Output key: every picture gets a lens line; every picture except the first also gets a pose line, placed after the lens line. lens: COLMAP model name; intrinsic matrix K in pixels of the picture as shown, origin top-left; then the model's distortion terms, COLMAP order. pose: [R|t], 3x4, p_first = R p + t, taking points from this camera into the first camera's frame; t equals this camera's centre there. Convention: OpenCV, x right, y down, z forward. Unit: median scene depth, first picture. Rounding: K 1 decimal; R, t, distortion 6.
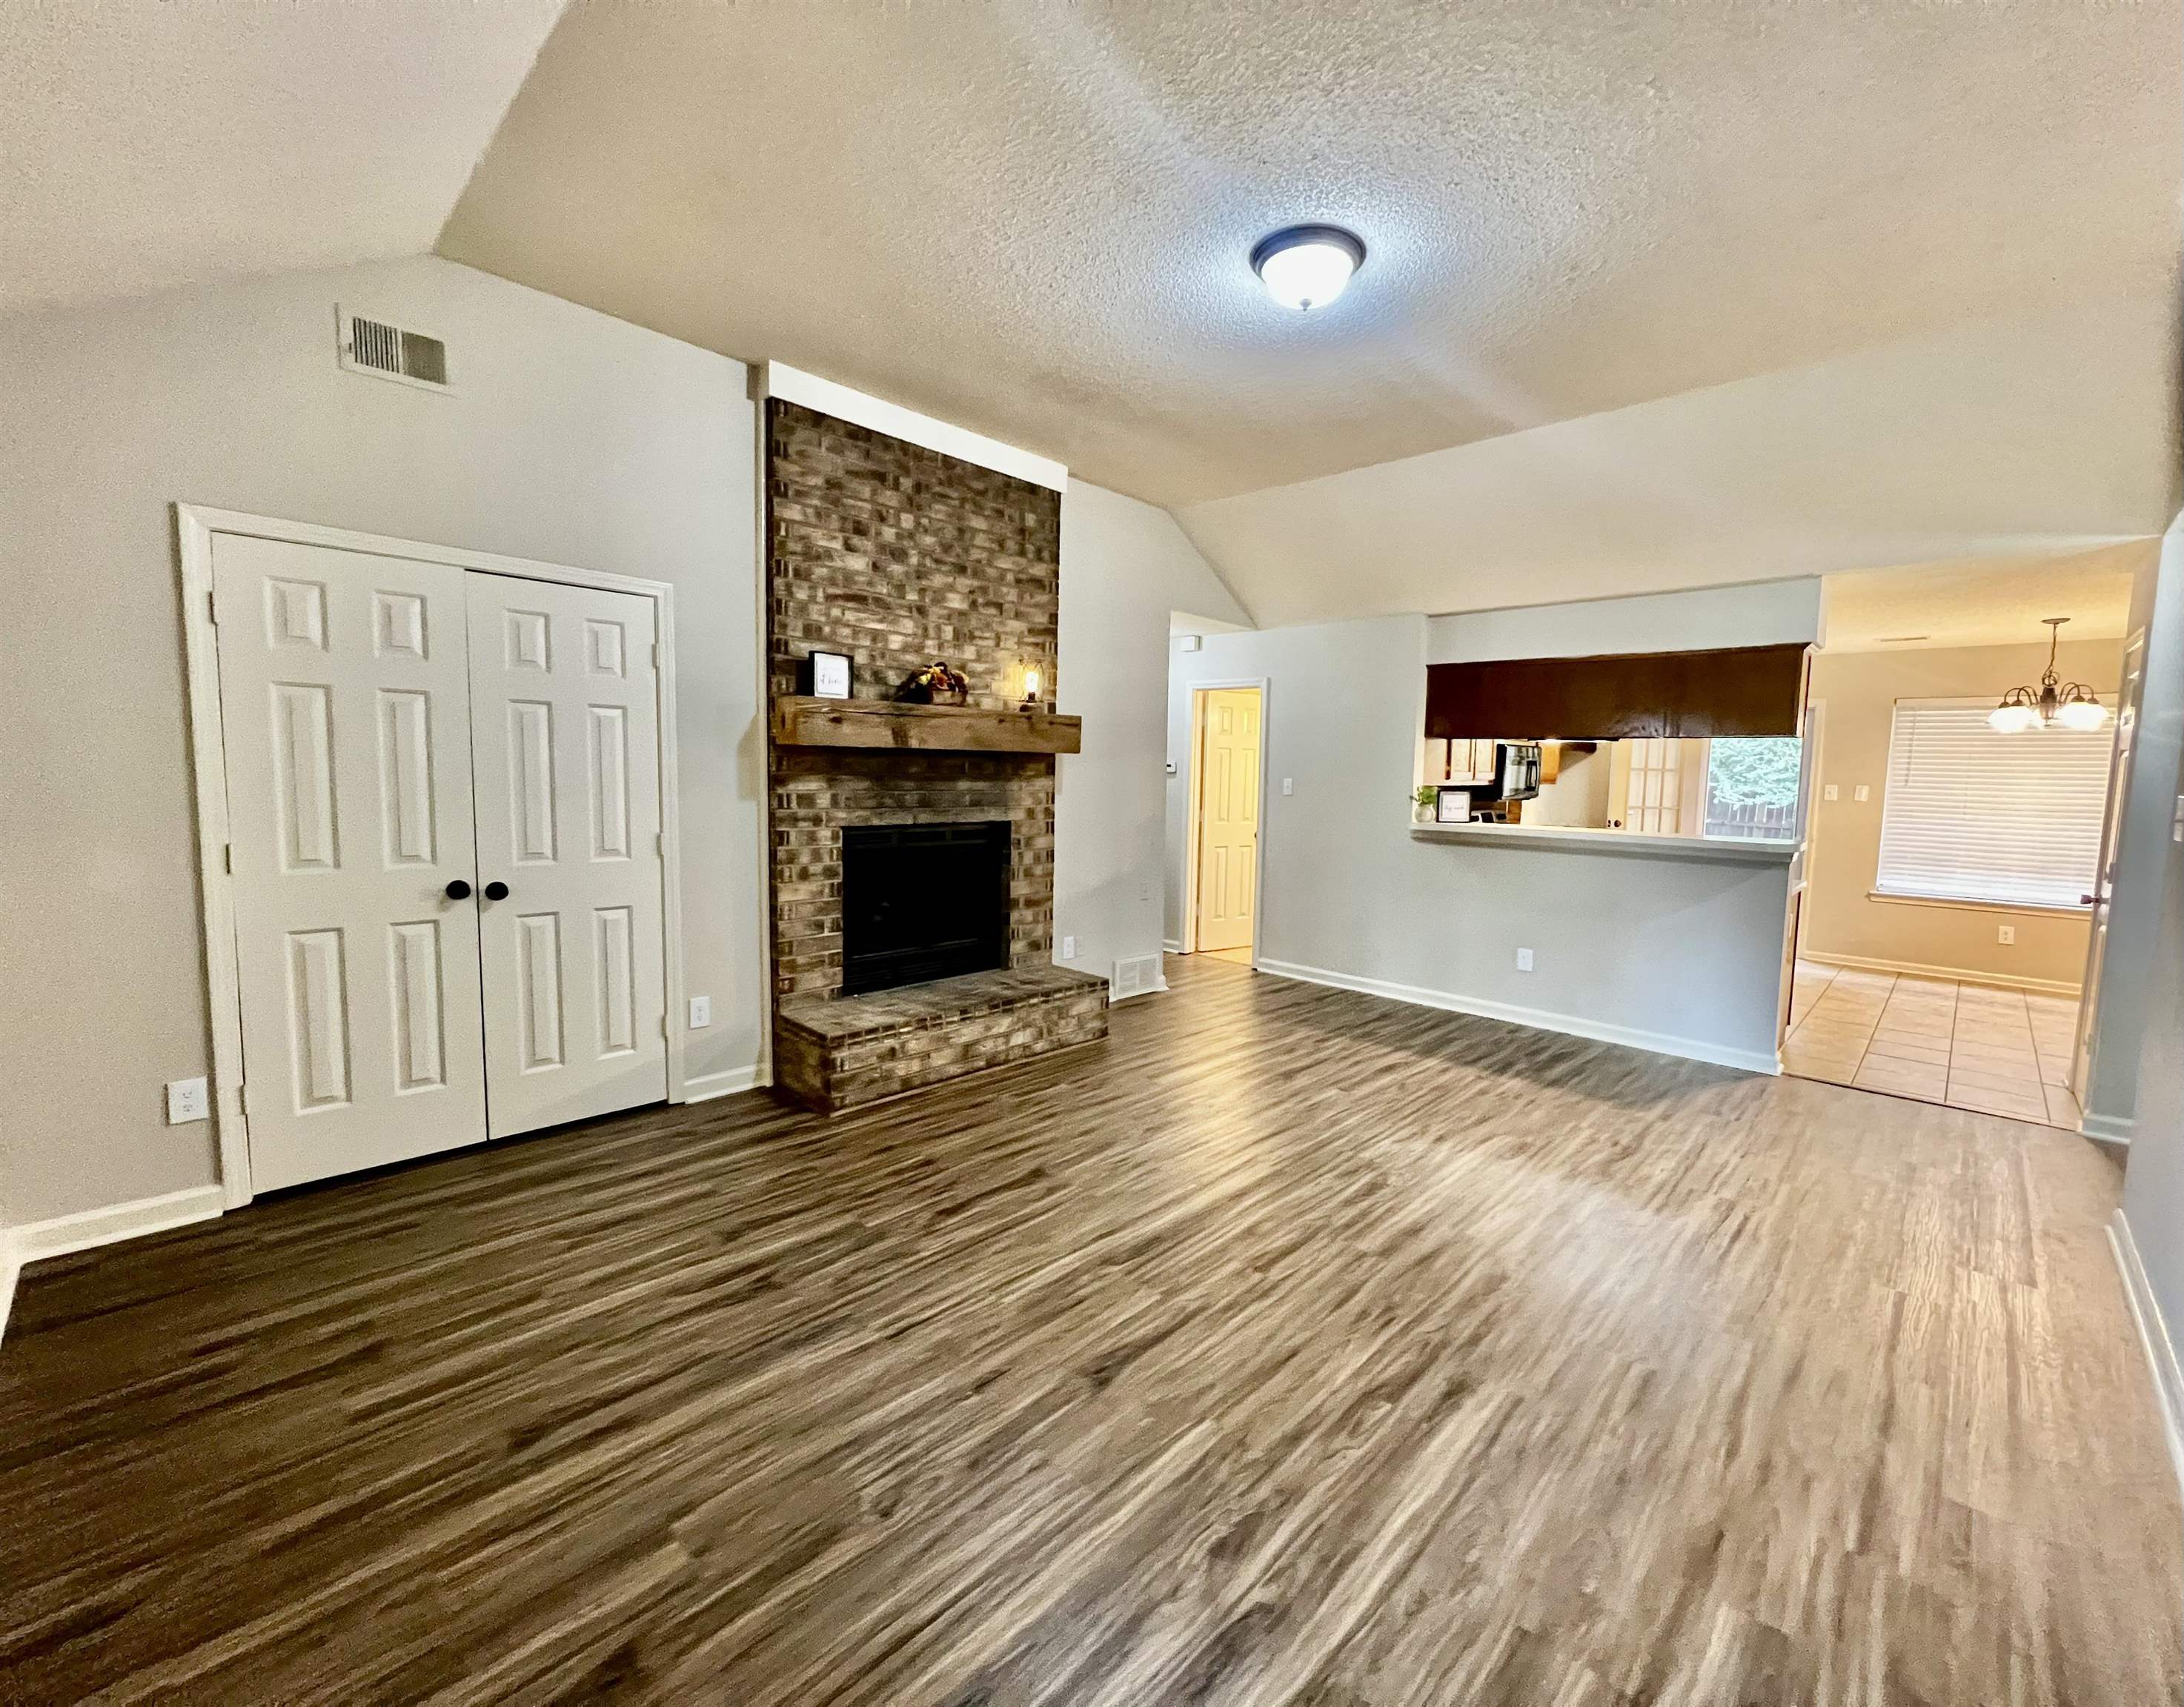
lens RADIAL K [[904.4, 0, 1137.0], [0, 904.4, 853.9], [0, 0, 1]] dist [-0.001589, 0.000035]
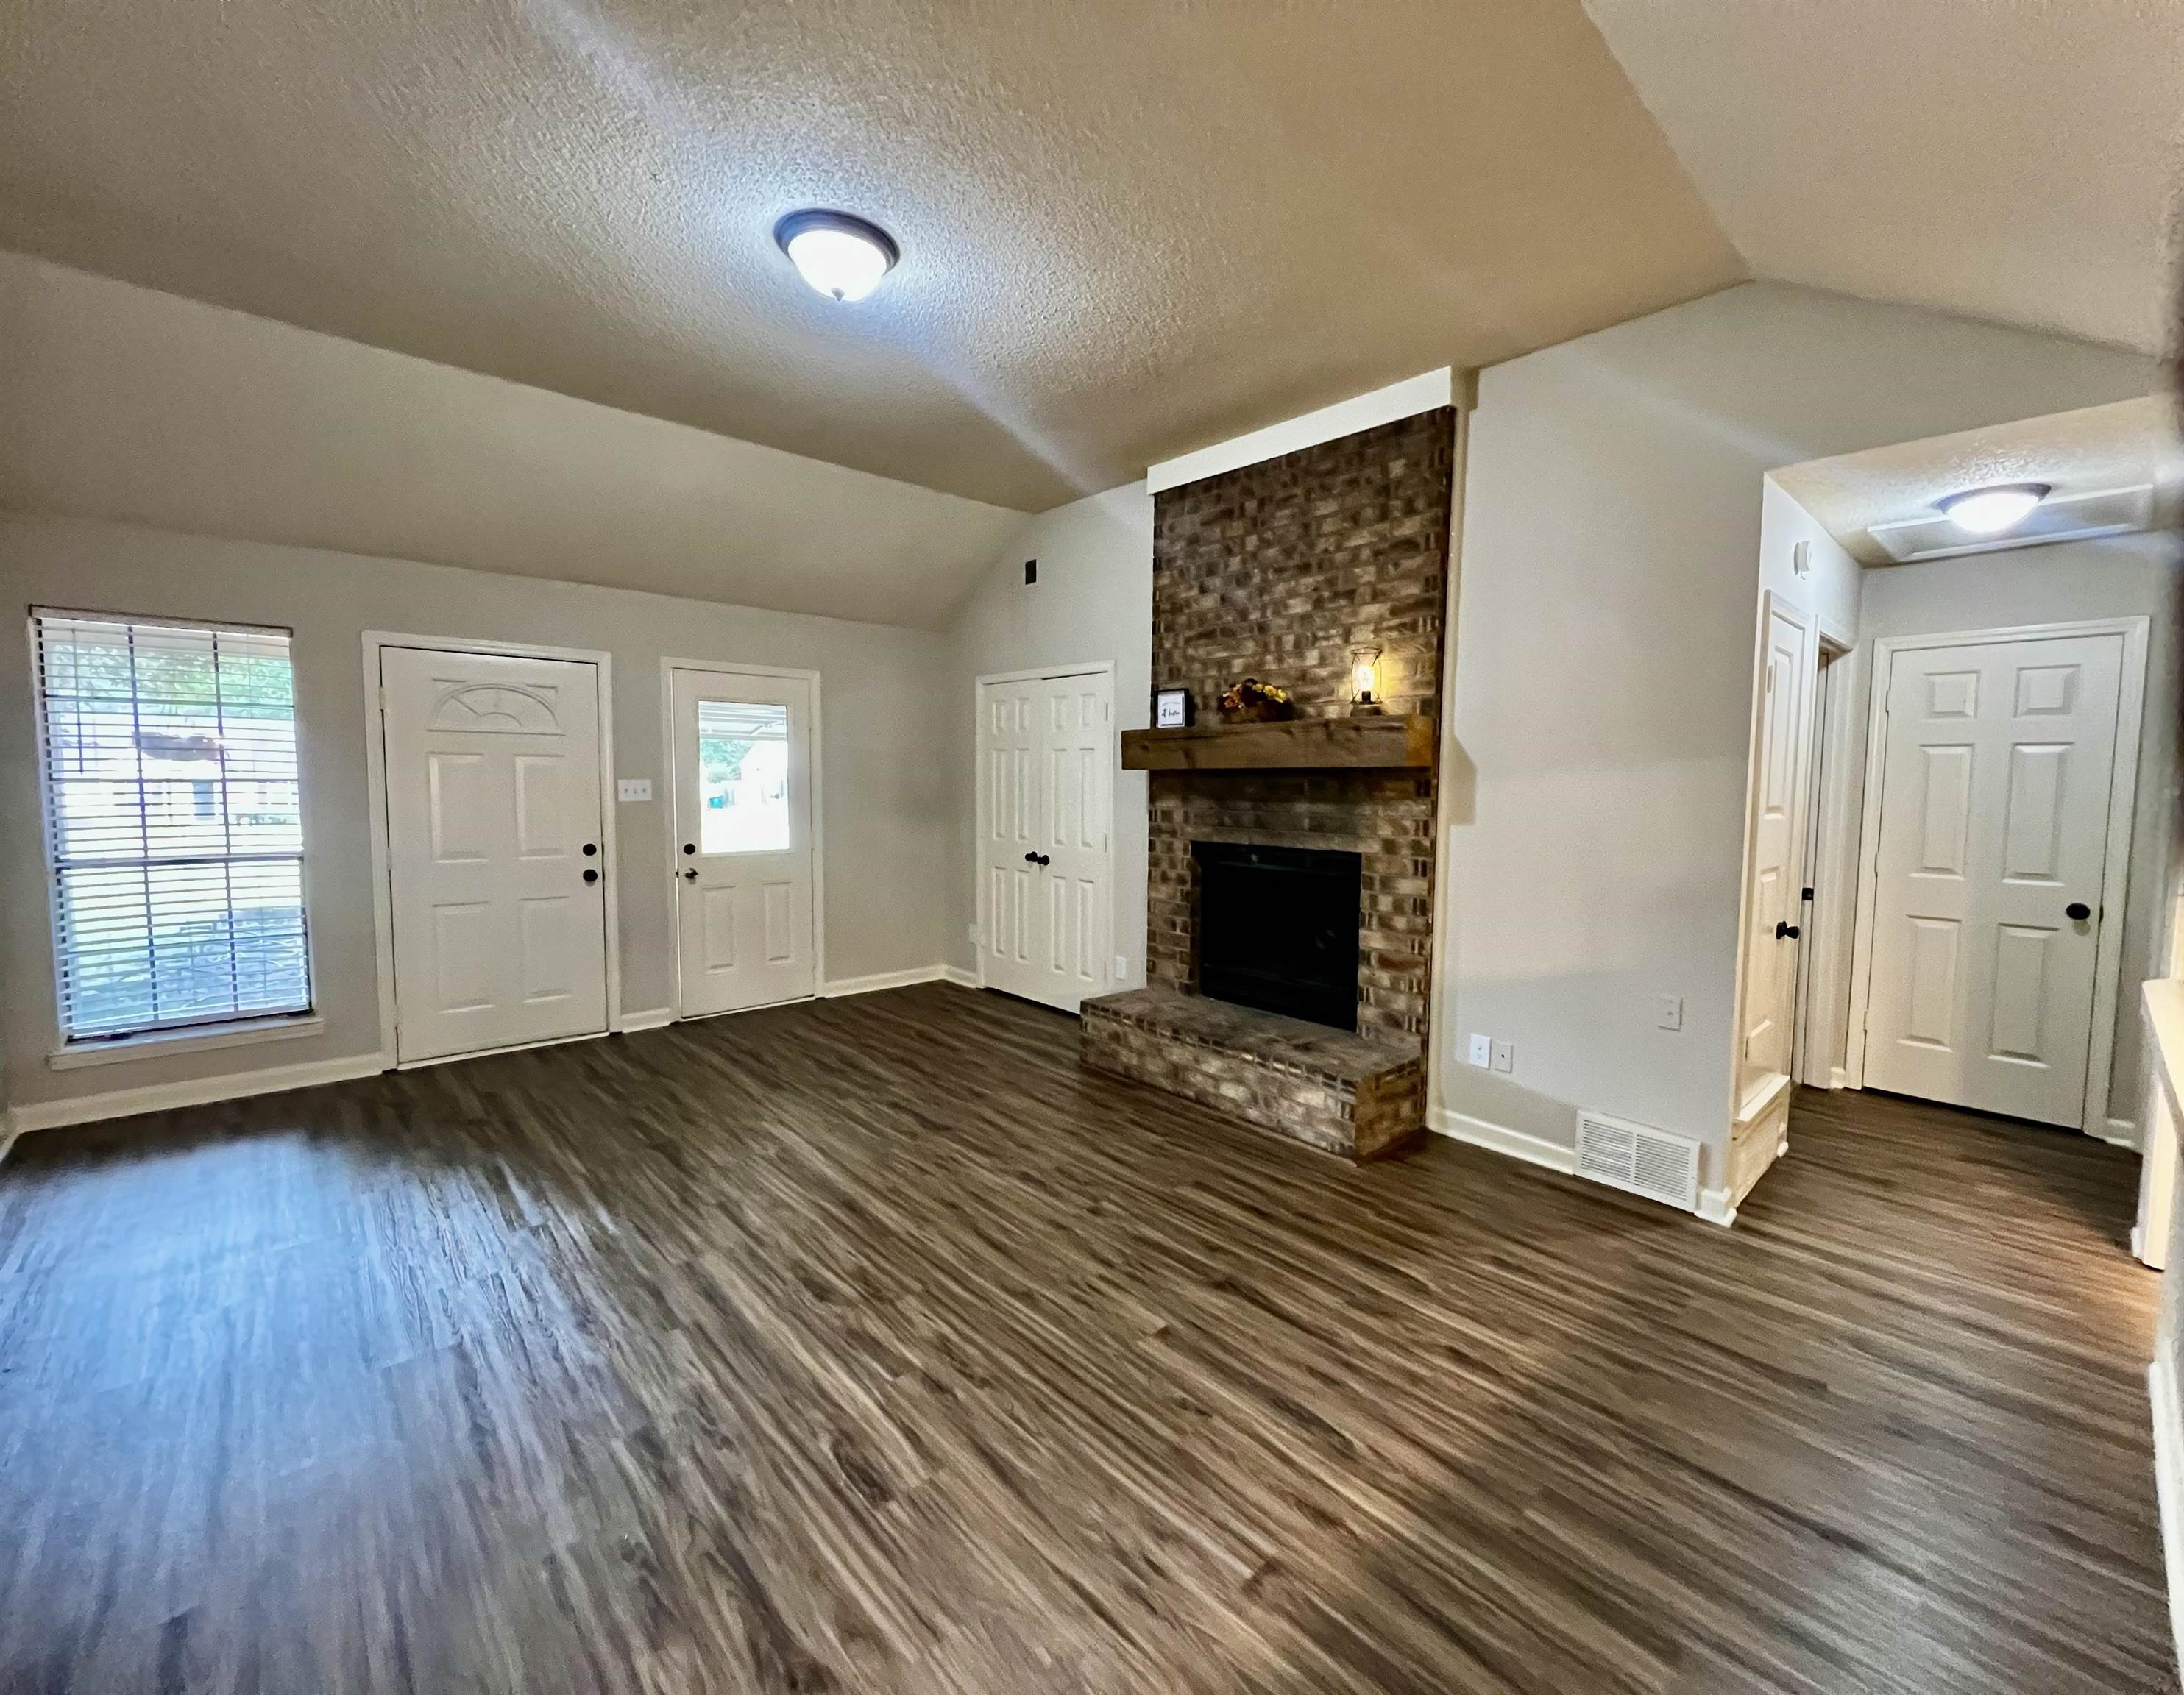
lens RADIAL K [[914.7, 0, 1128.8], [0, 914.7, 845.5], [0, 0, 1]] dist [-0.003800, -0.000171]
pose [[-0.067151, 0.050295, -0.996474, 0.806369], [-0.101069, 0.993249, 0.056943, -0.080734], [0.992611, 0.104536, -0.061614, 0.990488]]
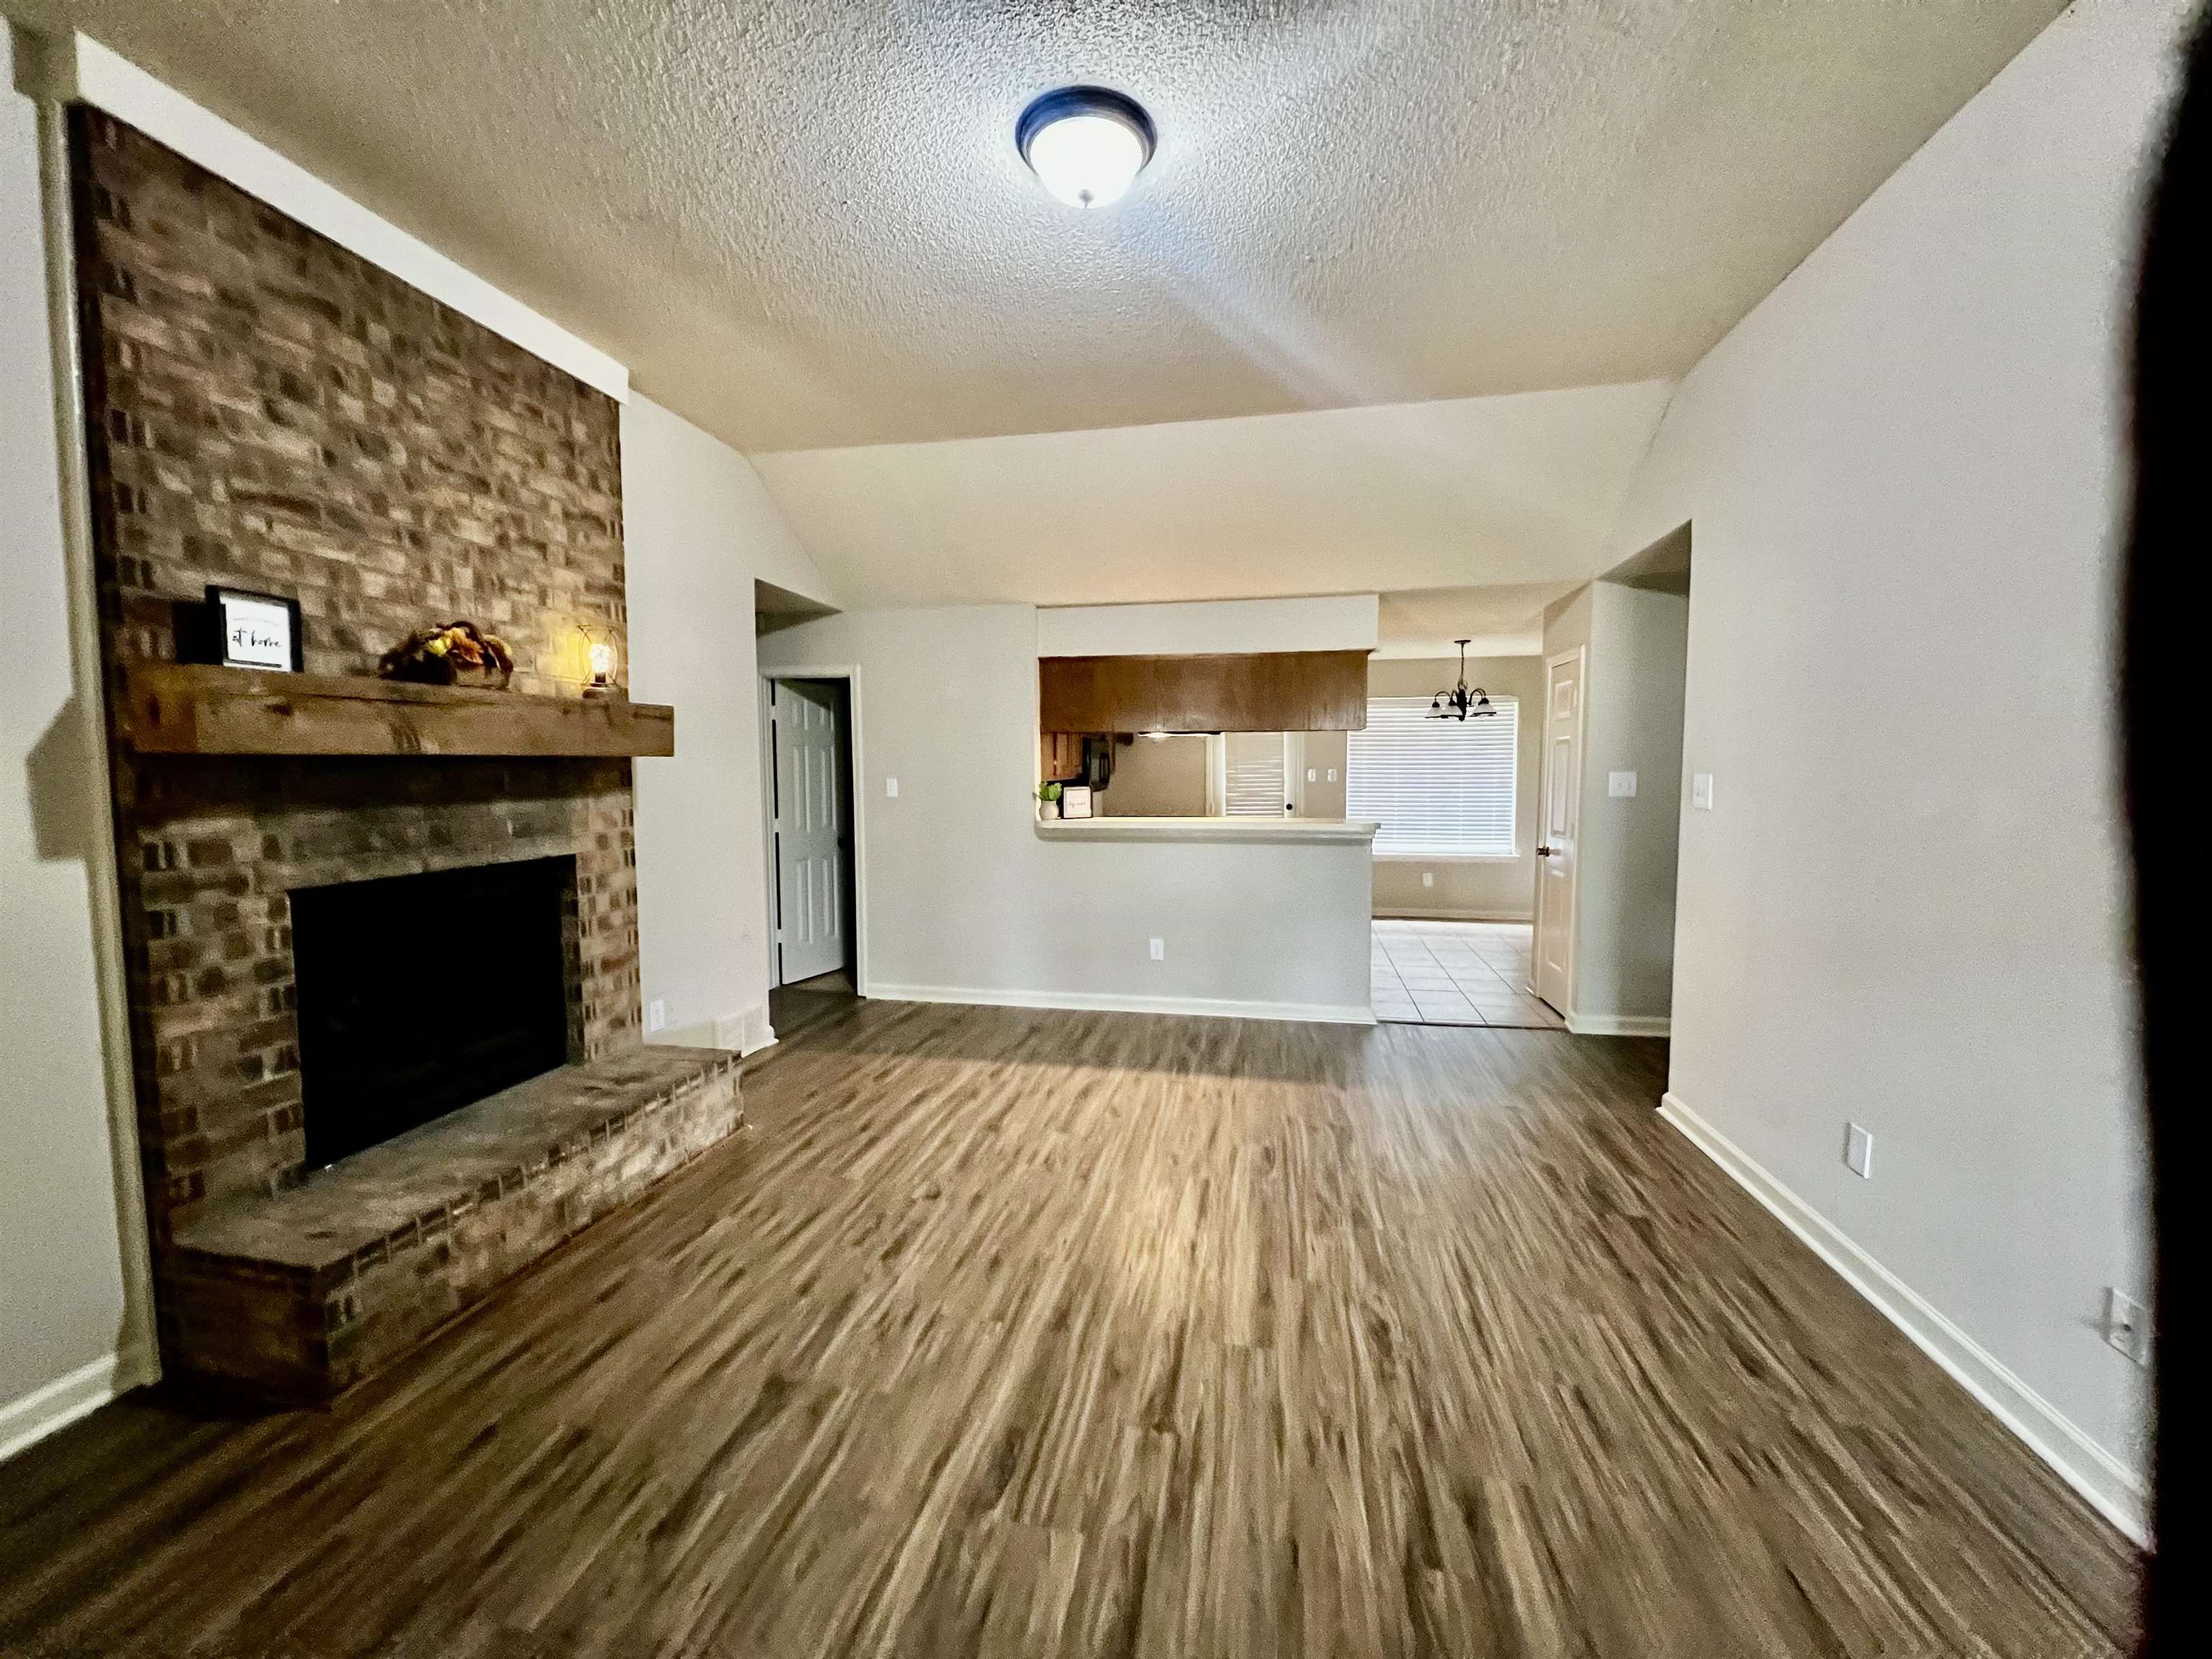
lens RADIAL K [[878.4, 0, 1103.7], [0, 878.4, 828.1], [0, 0, 1]] dist [-0.000156, -0.001101]
pose [[0.851547, -0.061352, 0.520676, -0.169124], [0.069824, 0.997554, 0.003347, -0.035309], [-0.519608, 0.033505, 0.853748, 0.236665]]
